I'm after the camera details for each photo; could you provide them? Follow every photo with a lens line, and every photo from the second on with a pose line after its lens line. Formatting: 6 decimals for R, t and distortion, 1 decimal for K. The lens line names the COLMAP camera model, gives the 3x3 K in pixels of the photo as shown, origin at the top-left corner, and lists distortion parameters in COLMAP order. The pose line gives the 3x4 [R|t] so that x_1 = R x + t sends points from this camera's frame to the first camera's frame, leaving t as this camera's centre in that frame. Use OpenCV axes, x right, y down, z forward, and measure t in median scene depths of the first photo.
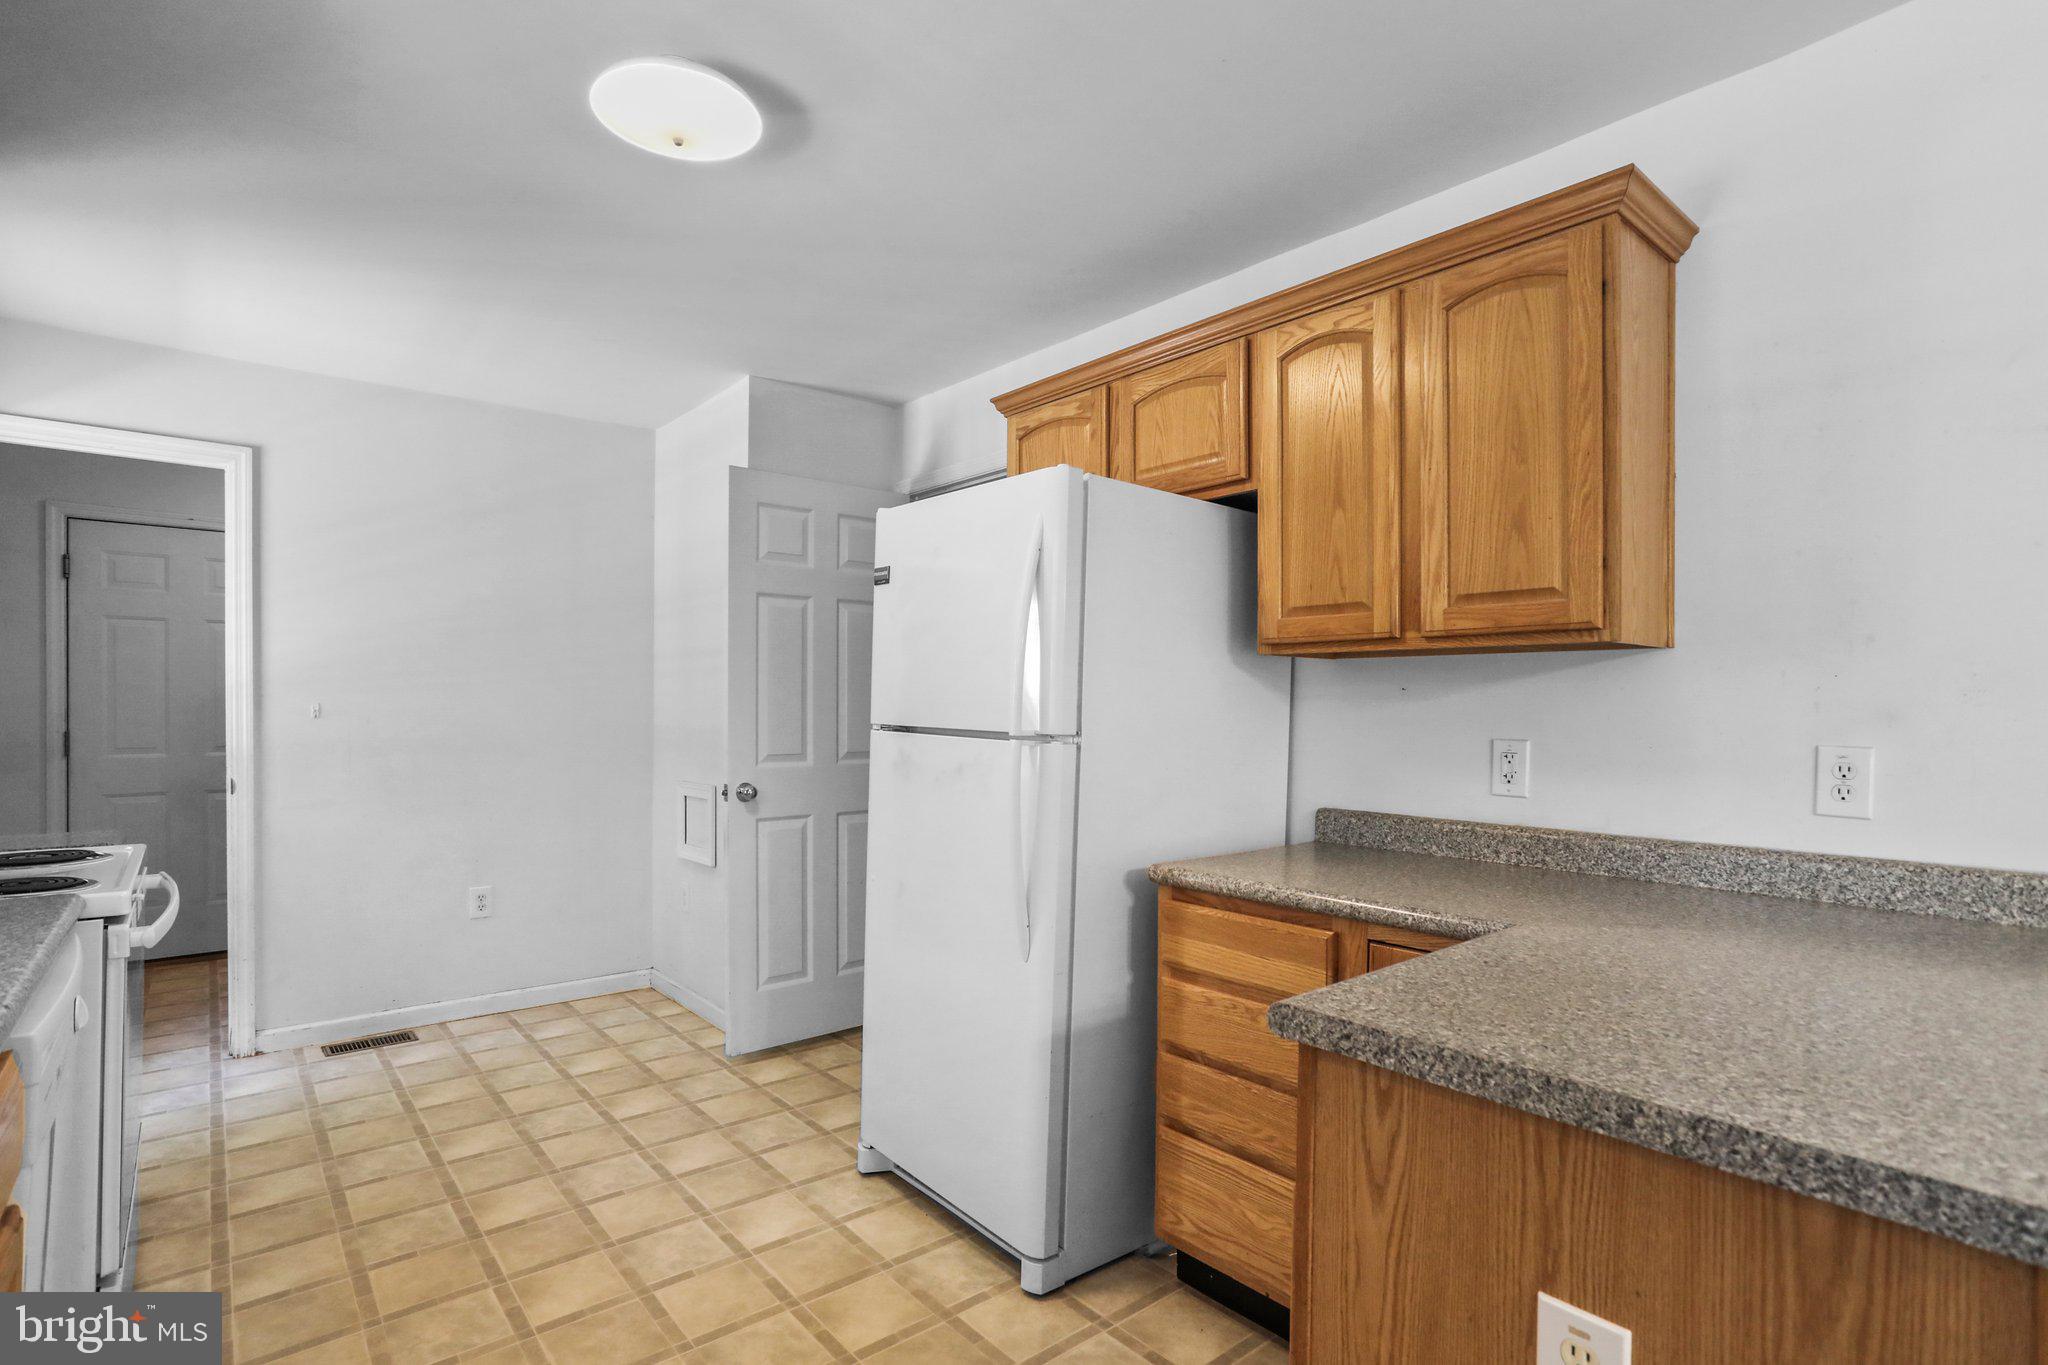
lens RADIAL K [[970.8, 0, 1061.5], [0, 970.8, 716.8], [0, 0, 1]] dist [-0.049422, 0.001102]
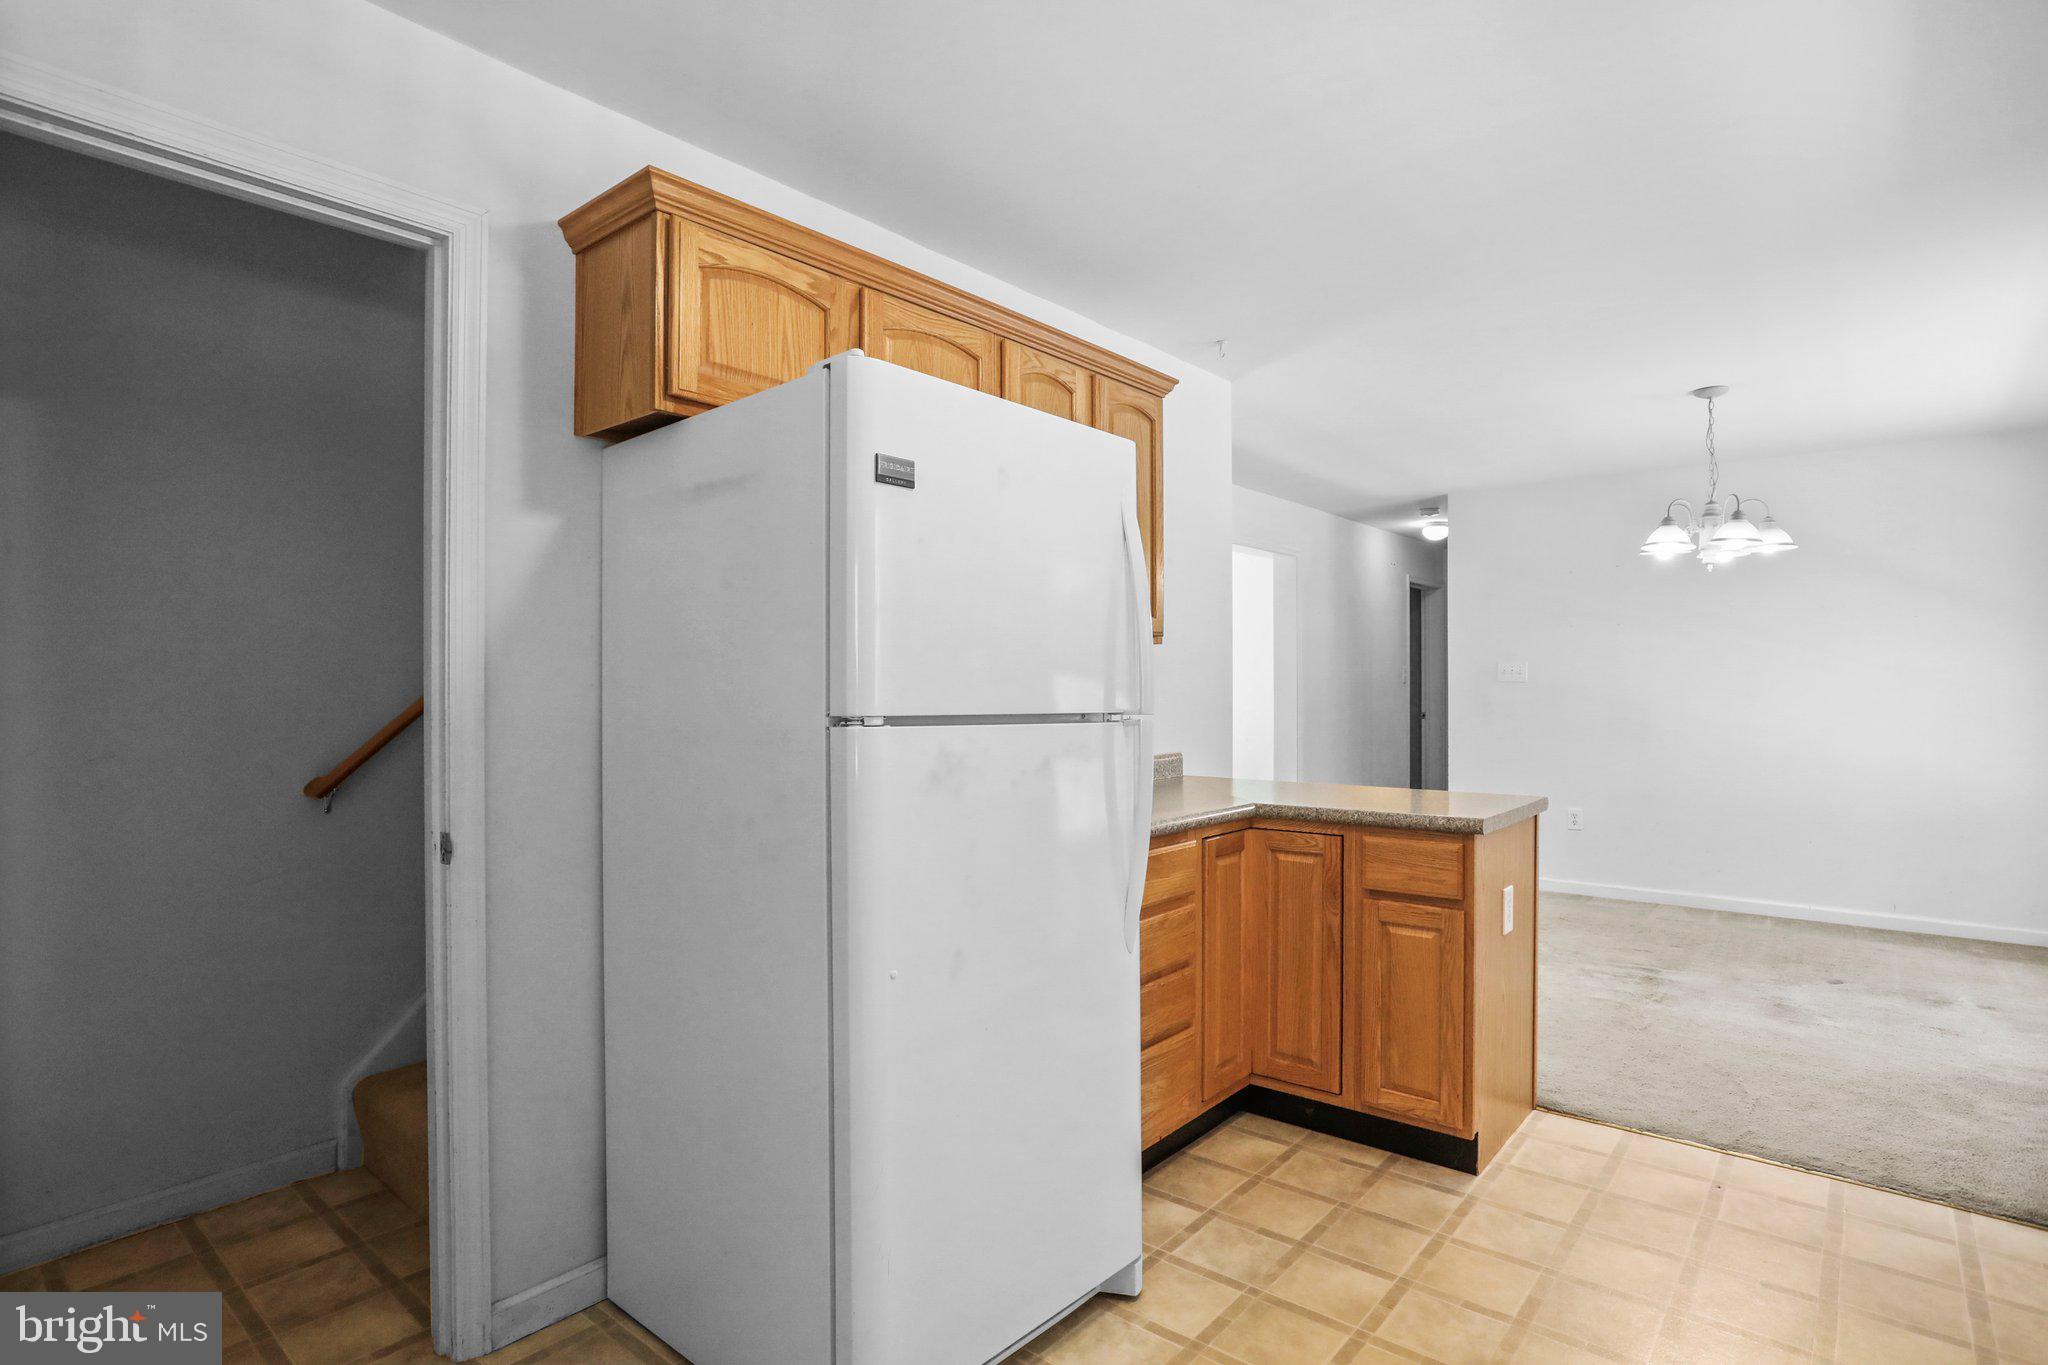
lens RADIAL K [[1029.0, 0, 1024.0], [0, 1029.0, 682.5], [0, 0, 1]] dist [-0.021573, 0.002386]
pose [[-0.135252, -0.000402, 0.990811, -0.642617], [0.021841, 0.999756, 0.003387, -0.010090], [-0.990571, 0.022099, -0.135210, 0.773825]]
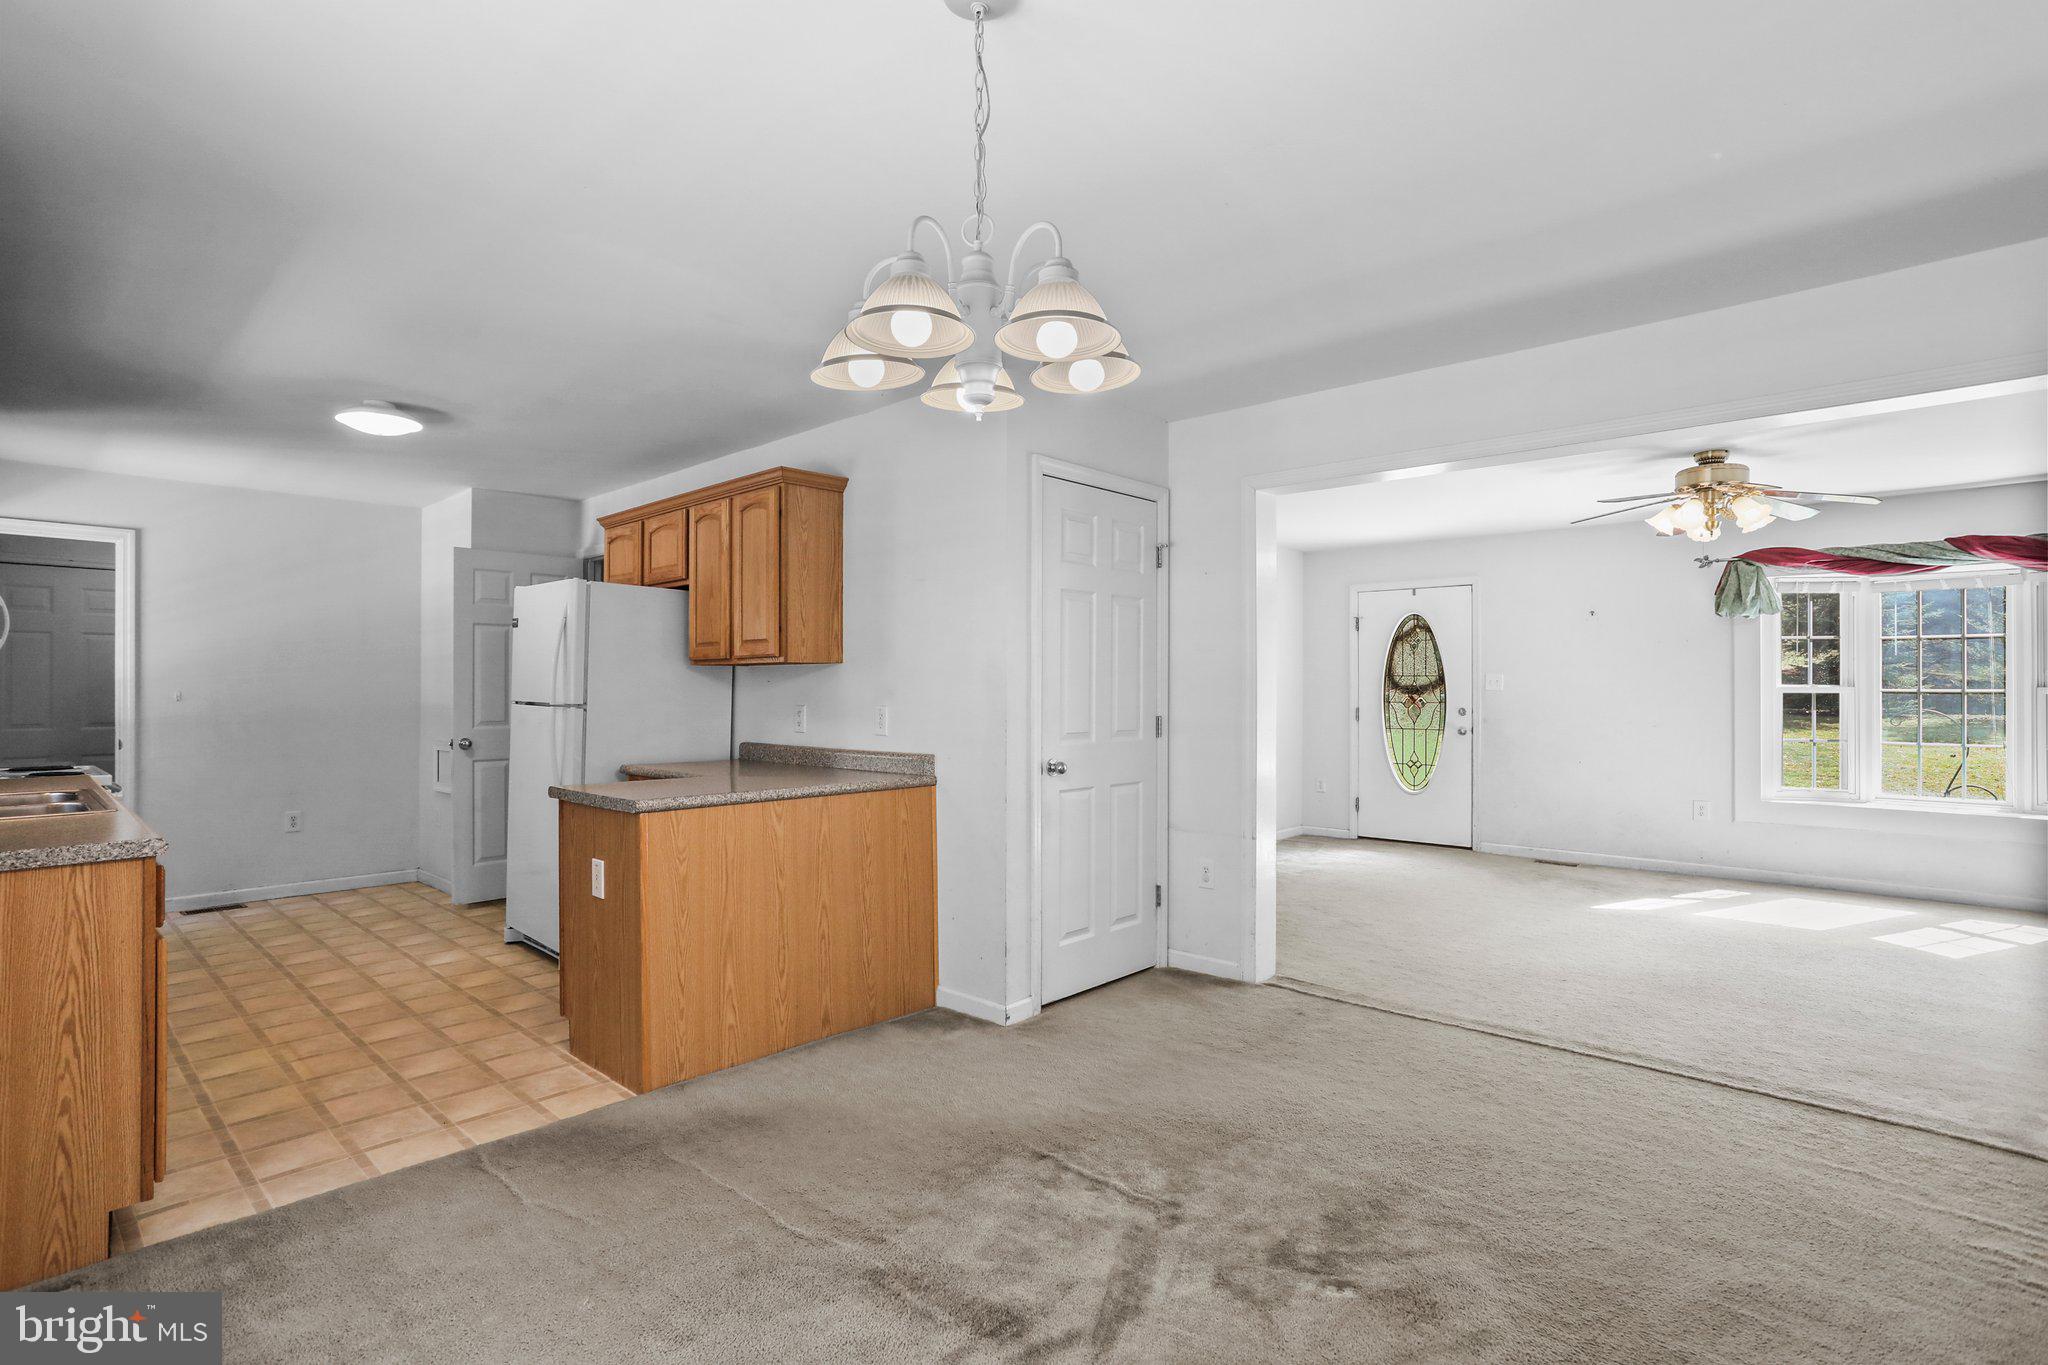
lens RADIAL K [[1012.5, 0, 1024.0], [0, 1012.5, 682.5], [0, 0, 1]] dist [-0.002632, -0.000369]
pose [[0.997722, -0.005409, 0.067237, 0.522125], [0.006584, 0.999829, -0.017274, 0.009584], [-0.067132, 0.017677, 0.997587, -0.811128]]
